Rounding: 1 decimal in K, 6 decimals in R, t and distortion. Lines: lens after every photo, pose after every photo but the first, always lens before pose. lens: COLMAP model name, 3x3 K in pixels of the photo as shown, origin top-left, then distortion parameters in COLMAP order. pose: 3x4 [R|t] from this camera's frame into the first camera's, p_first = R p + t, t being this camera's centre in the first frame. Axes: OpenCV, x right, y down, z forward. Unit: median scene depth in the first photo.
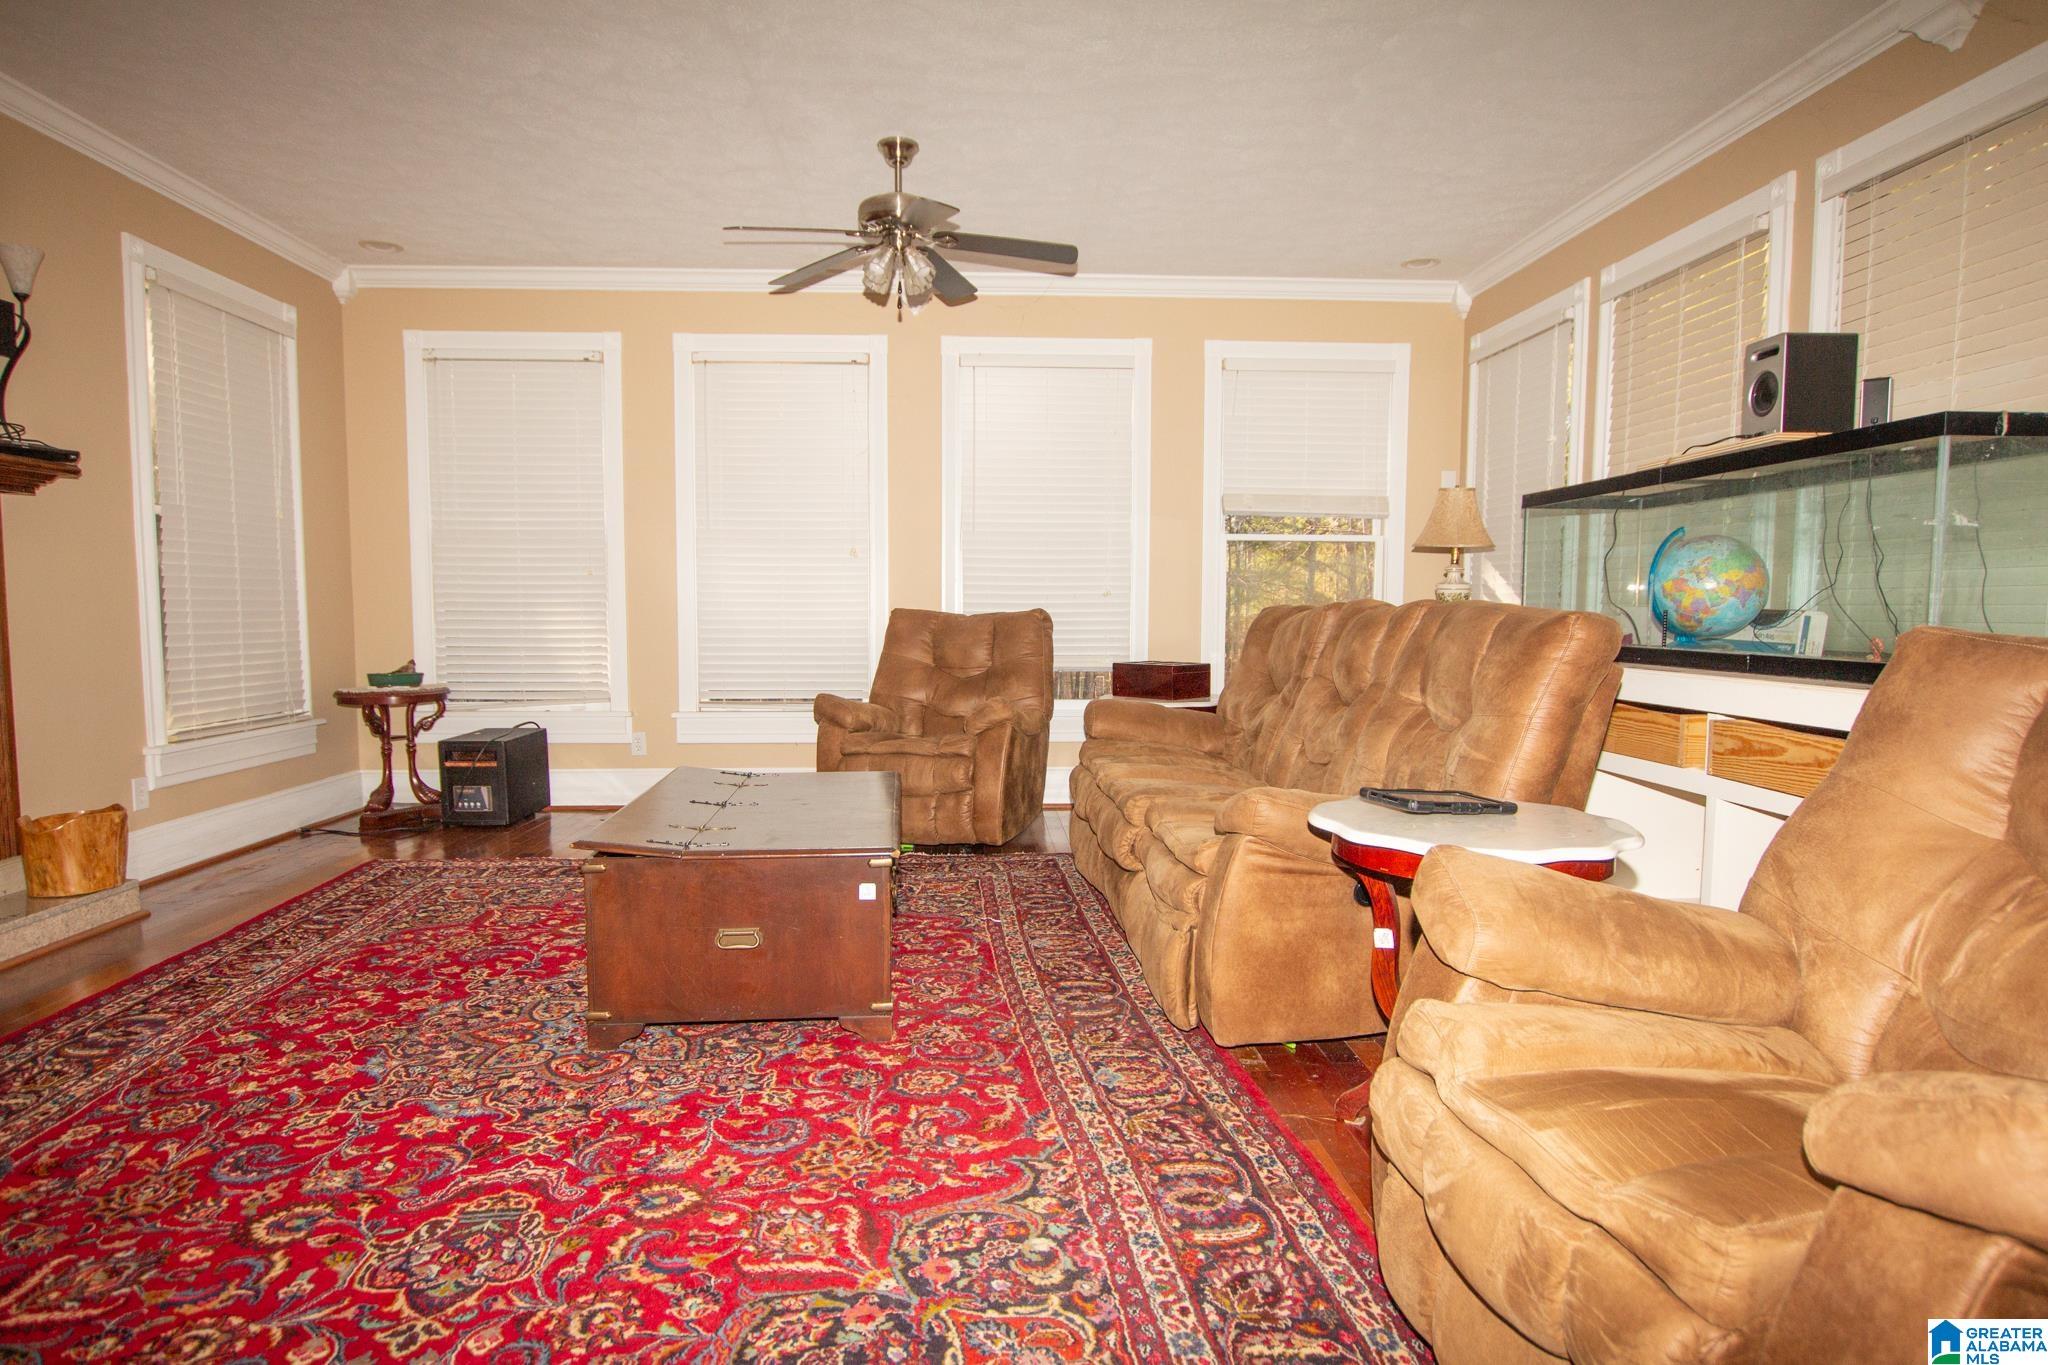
lens RADIAL K [[1137.7, 0, 1024.0], [0, 1137.7, 682.5], [0, 0, 1]] dist [-0.018999, 0.000090]
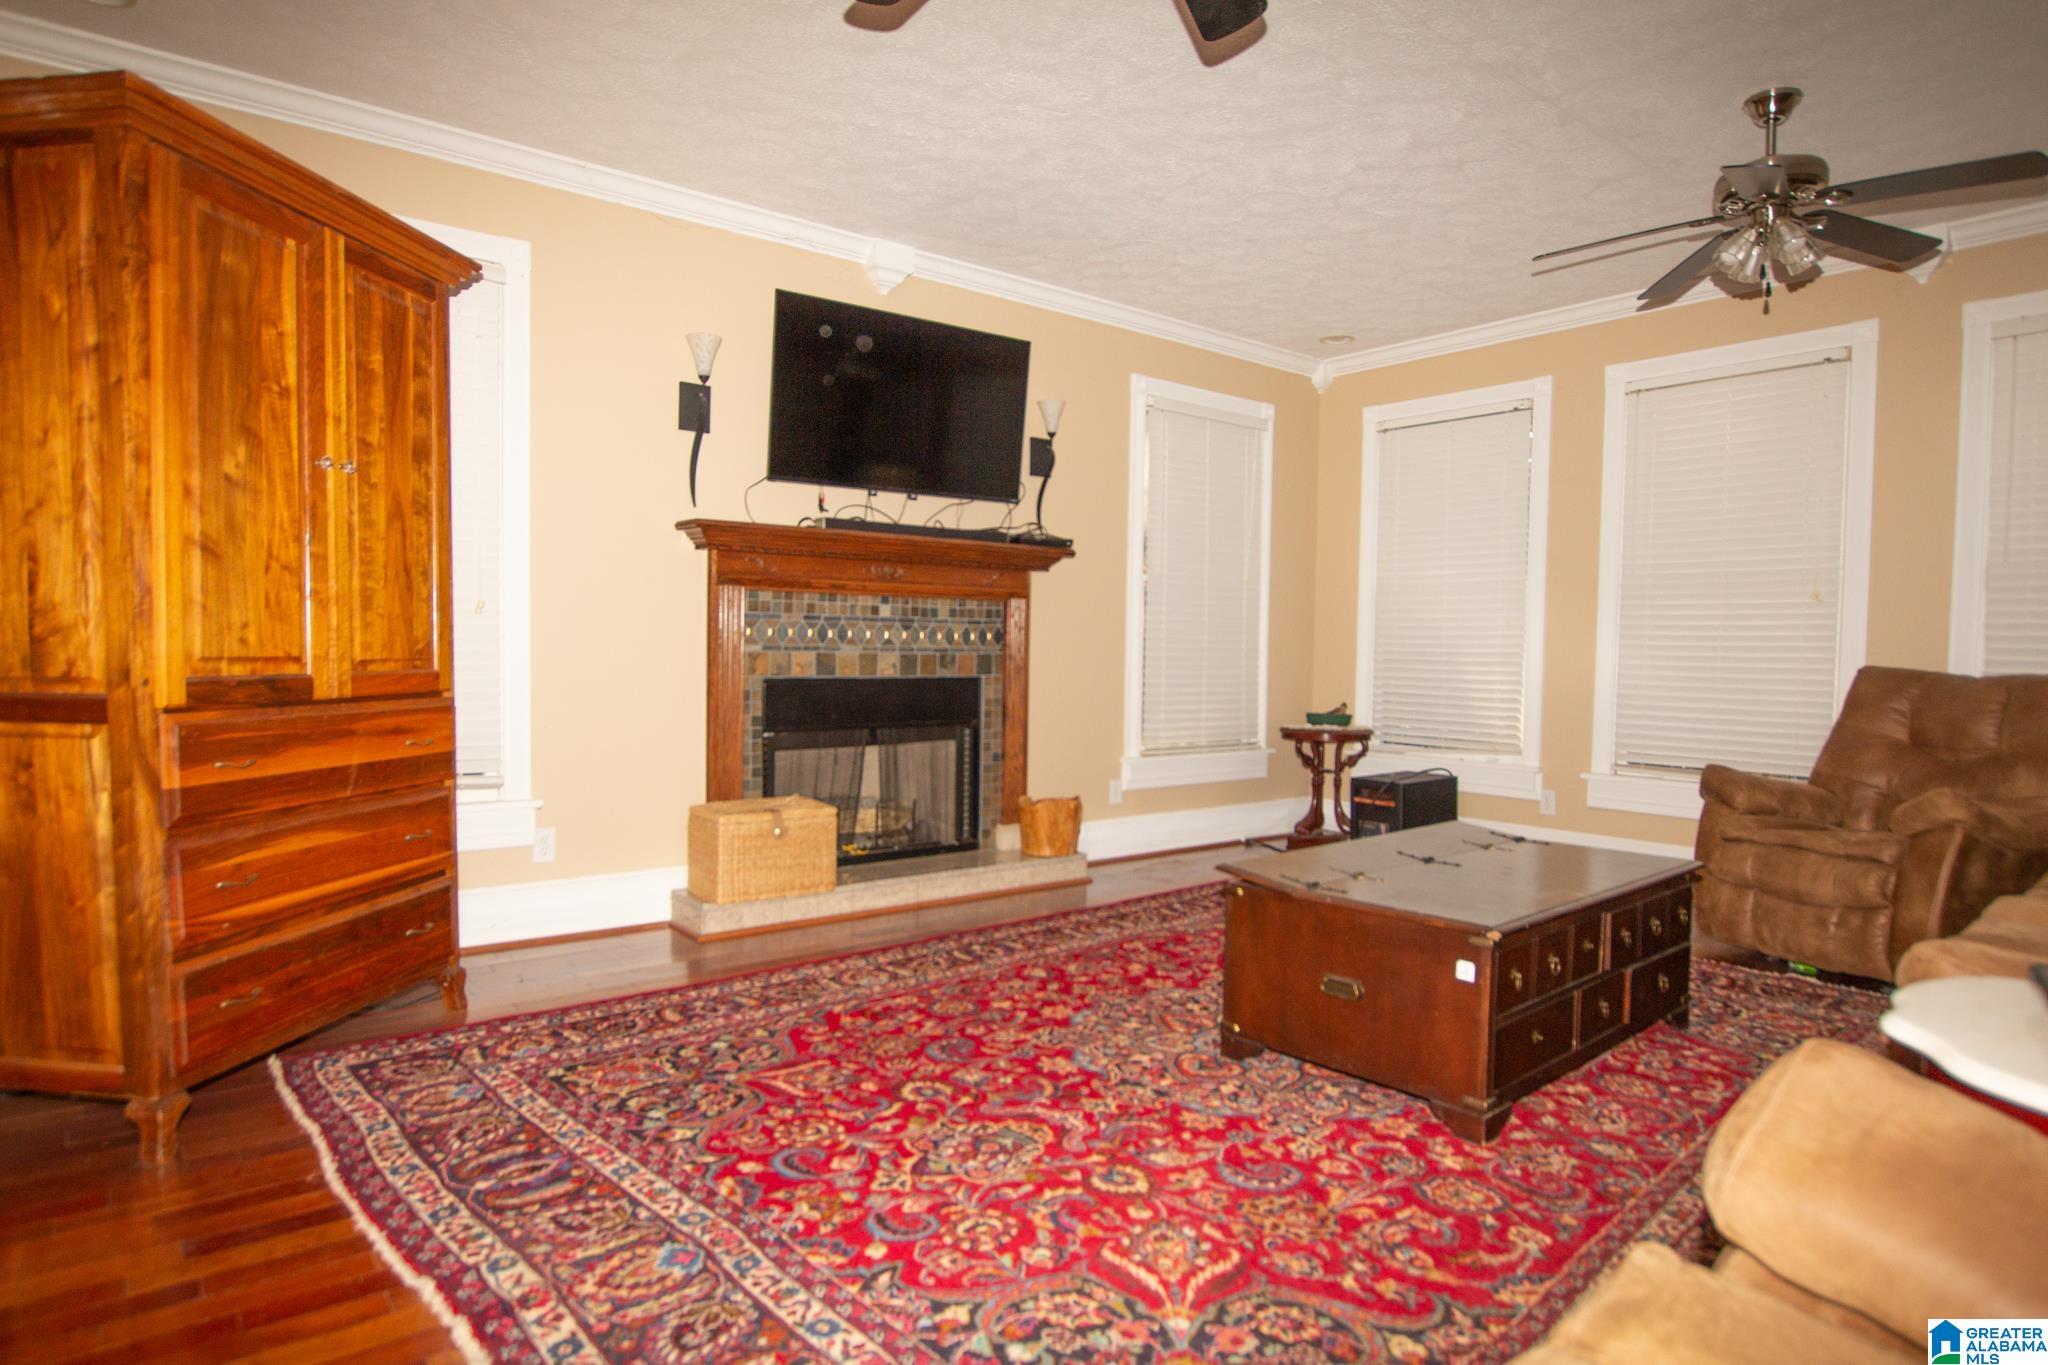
lens RADIAL K [[1155.1, 0, 1013.3], [0, 1155.1, 679.3], [0, 0, 1]] dist [-0.038719, 0.016585]
pose [[0.577884, 0.028772, -0.815612, 0.380252], [-0.068527, 0.997560, -0.013362, -0.010750], [0.813237, 0.063613, 0.578445, 0.158803]]
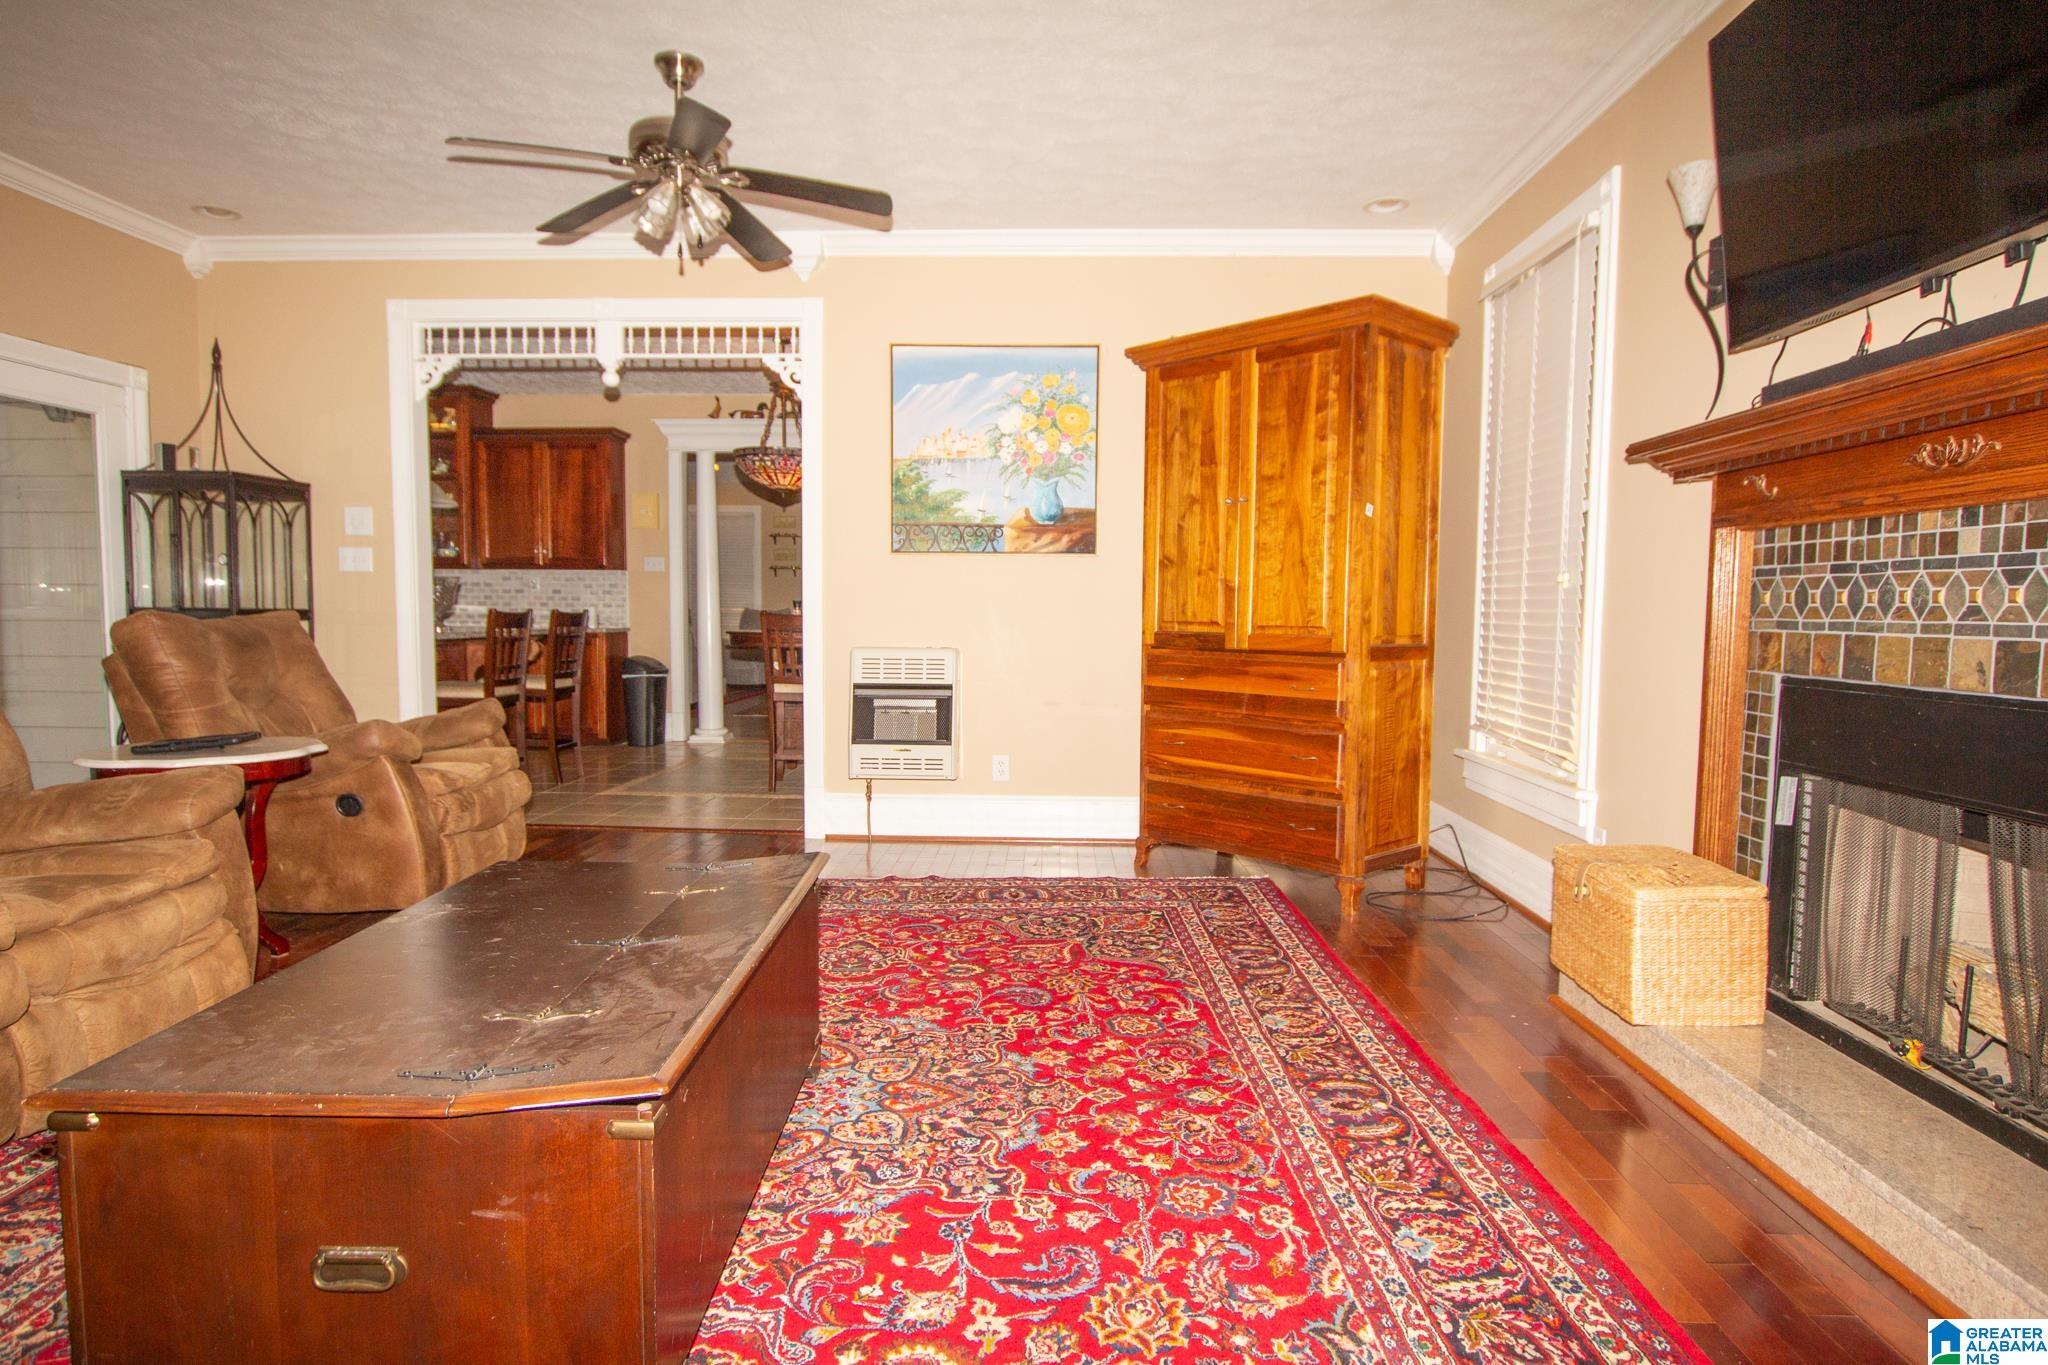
lens RADIAL K [[1137.7, 0, 1024.0], [0, 1137.7, 682.5], [0, 0, 1]] dist [-0.018999, 0.000090]
pose [[-0.996236, -0.017608, 0.084876, -0.603275], [-0.006110, 0.990979, 0.133875, -0.127269], [-0.086467, 0.132853, -0.987357, 1.804395]]
